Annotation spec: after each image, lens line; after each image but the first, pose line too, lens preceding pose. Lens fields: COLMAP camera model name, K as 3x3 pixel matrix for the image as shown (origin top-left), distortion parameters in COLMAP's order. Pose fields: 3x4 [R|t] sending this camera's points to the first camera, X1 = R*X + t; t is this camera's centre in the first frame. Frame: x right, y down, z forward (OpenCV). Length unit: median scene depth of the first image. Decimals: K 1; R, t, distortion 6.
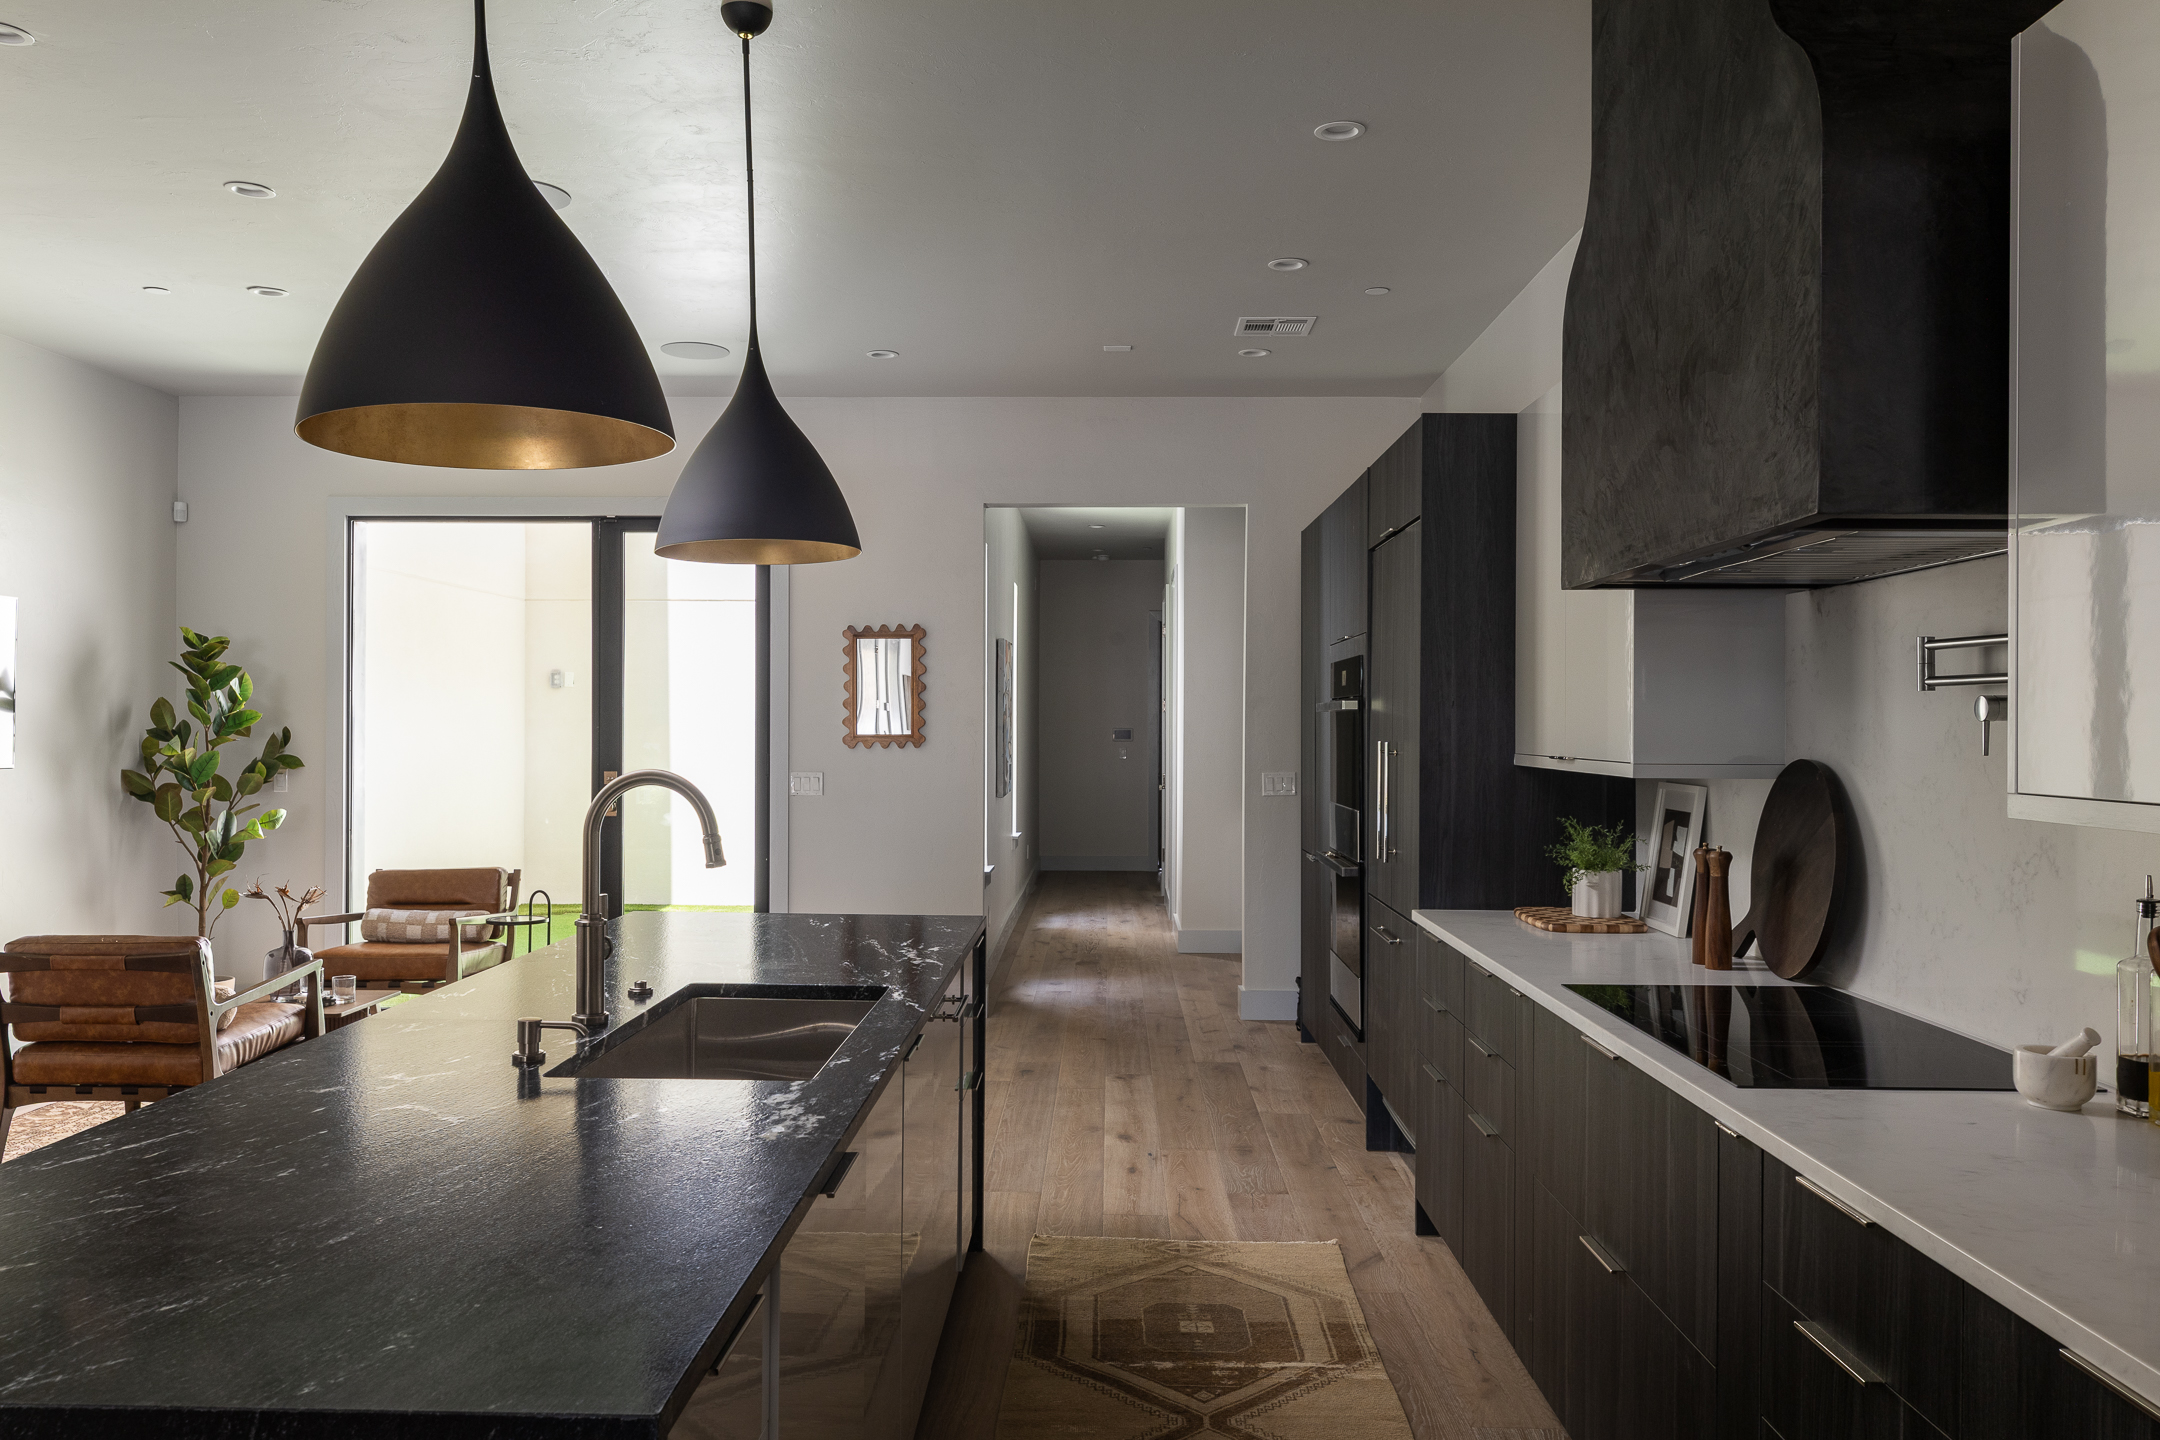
lens RADIAL K [[1639.9, 0, 1075.9], [0, 1639.9, 722.5], [0, 0, 1]] dist [0.002075, 0.000288]
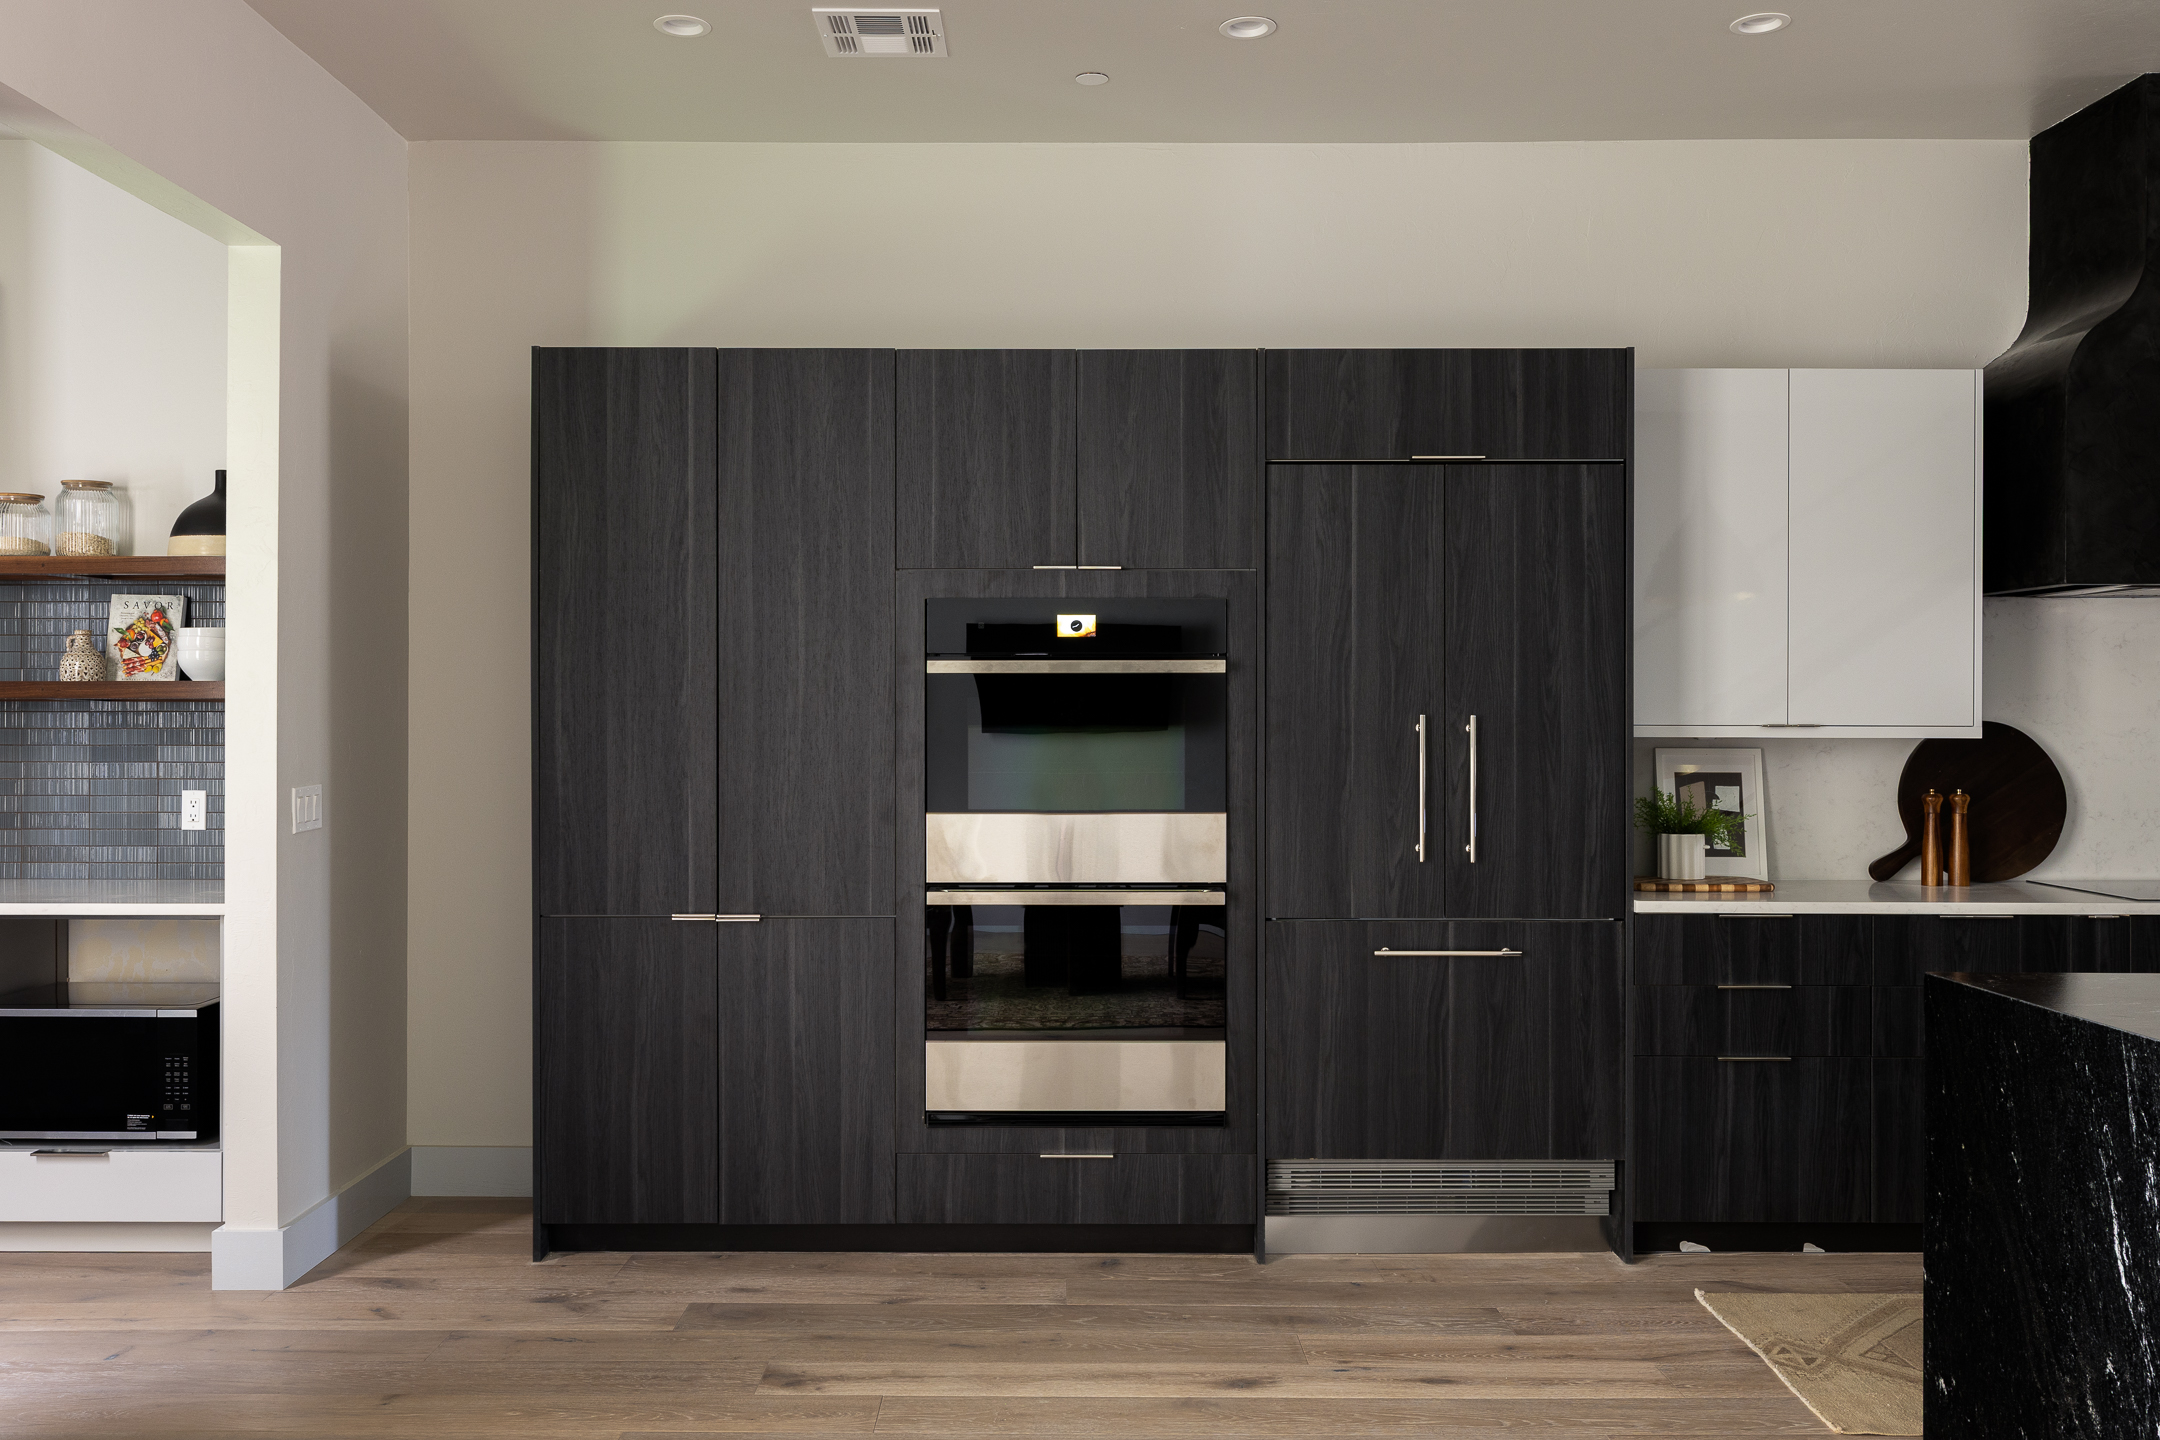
lens RADIAL K [[1808.2, 0, 1086.0], [0, 1808.2, 715.1], [0, 0, 1]] dist [0.013860, -0.004680]
pose [[-0.027702, -0.011053, 0.999555, -0.713052], [-0.000354, 0.999939, 0.011048, 0.000654], [-0.999616, -0.000048, -0.027704, 1.220113]]
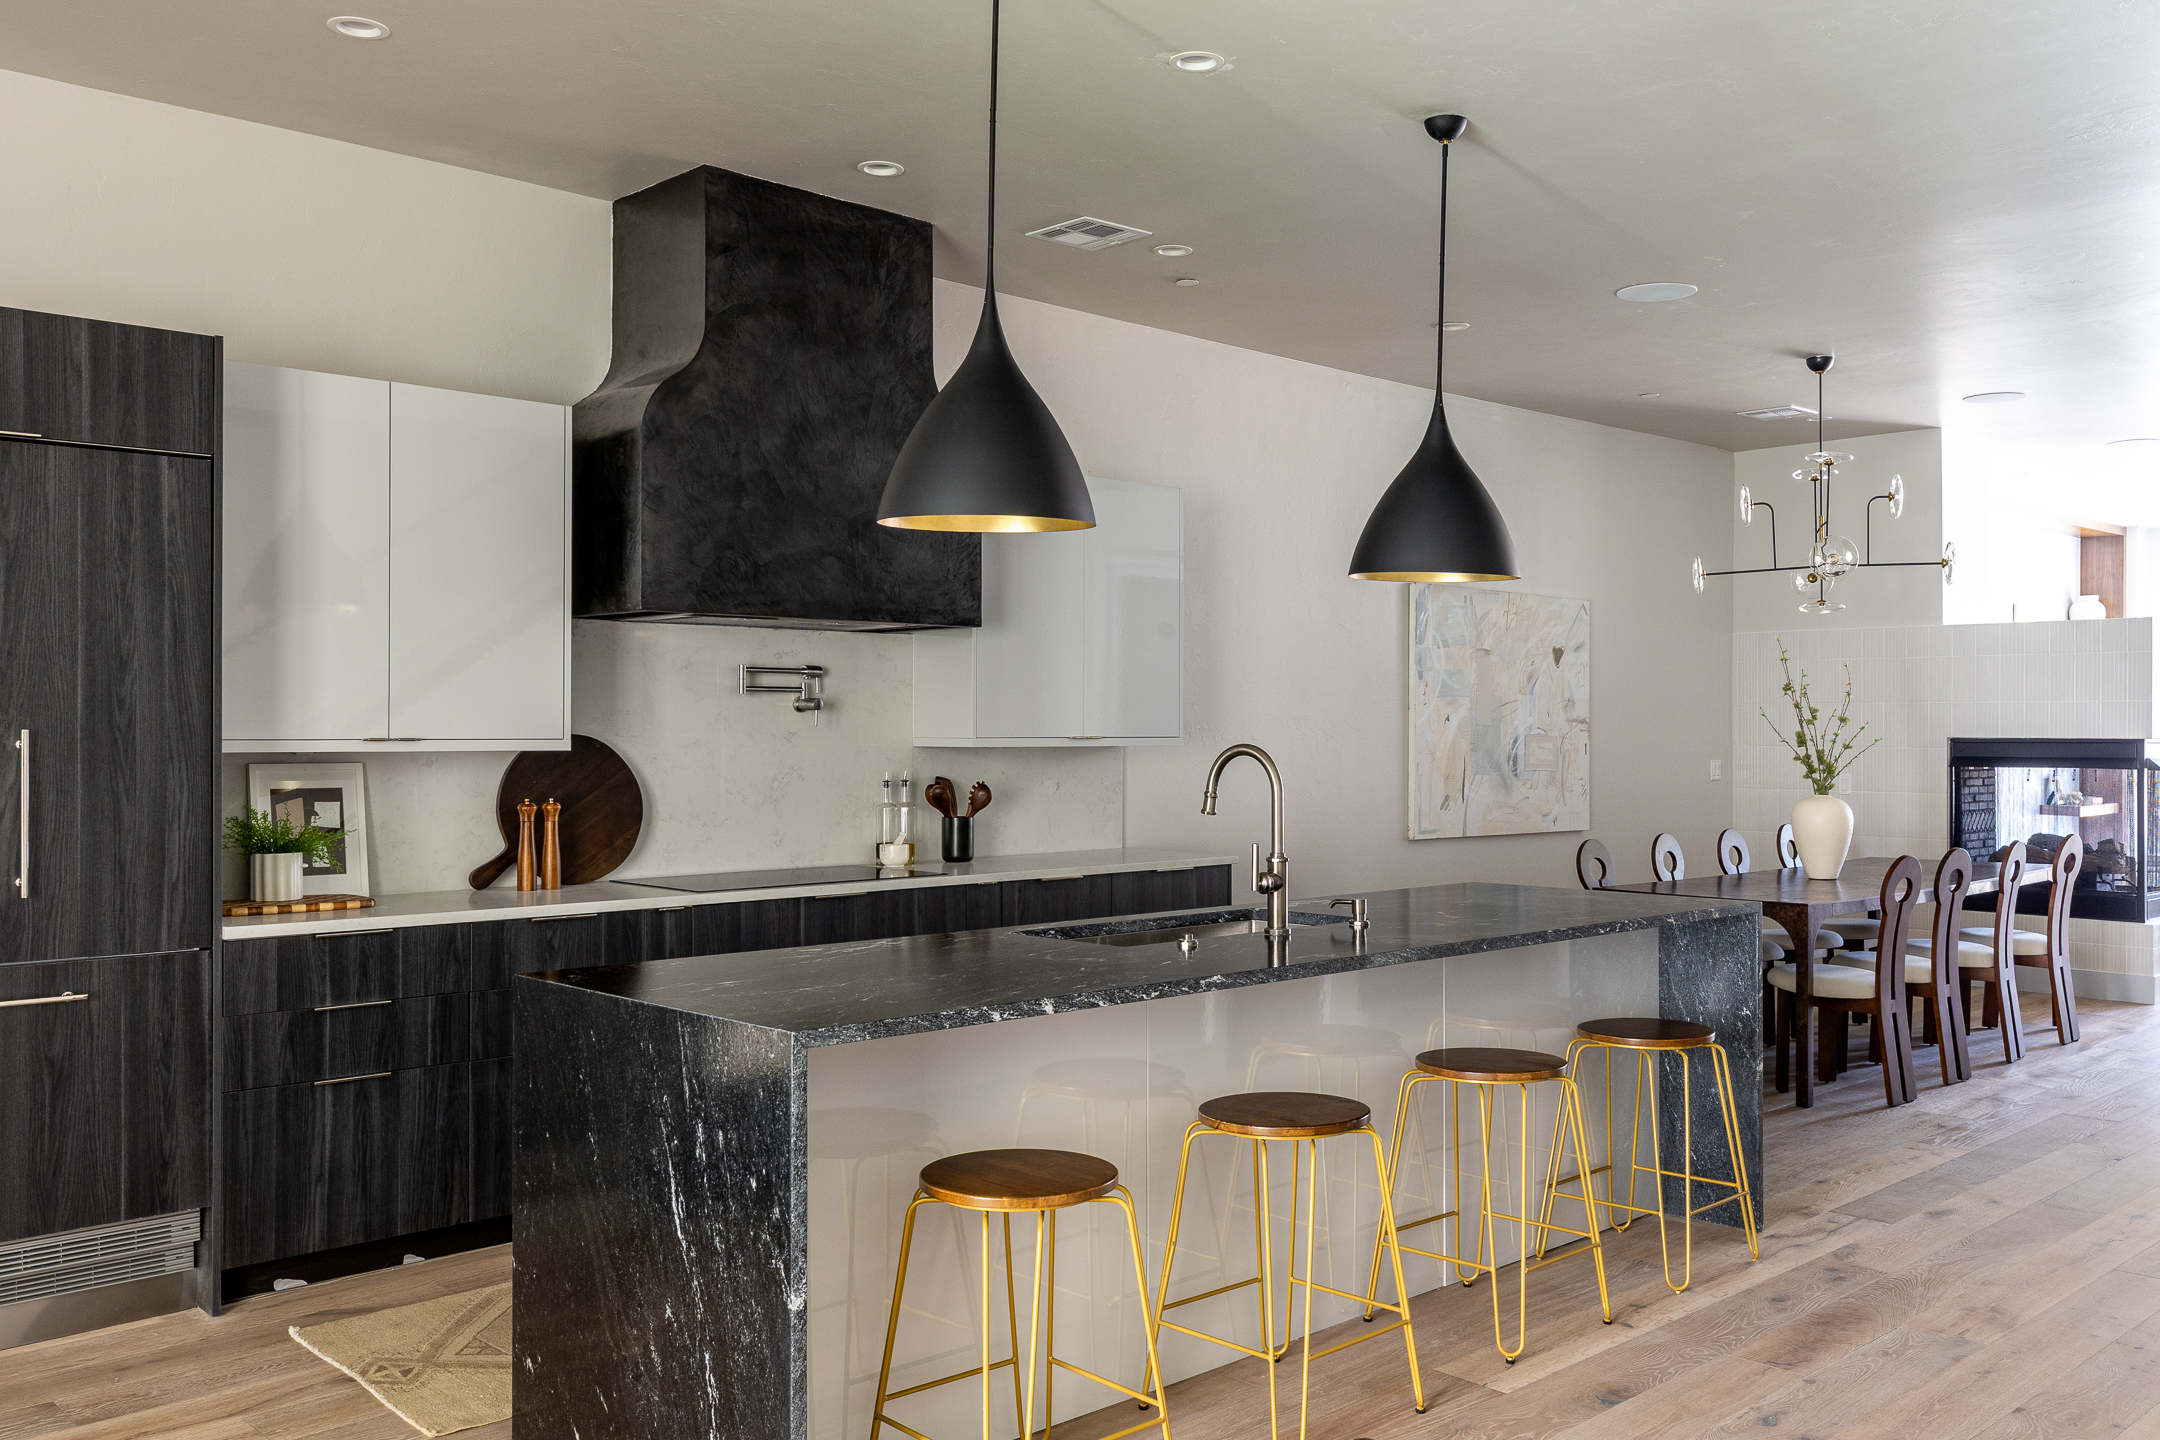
lens RADIAL K [[1817.4, 0, 1097.6], [0, 1817.4, 728.5], [0, 0, 1]] dist [0.017371, 0.006301]
pose [[-0.701903, -0.010424, 0.712196, -0.712699], [-0.006715, 0.999945, 0.008017, 0.000650], [-0.712241, 0.000845, -0.701934, 1.228542]]
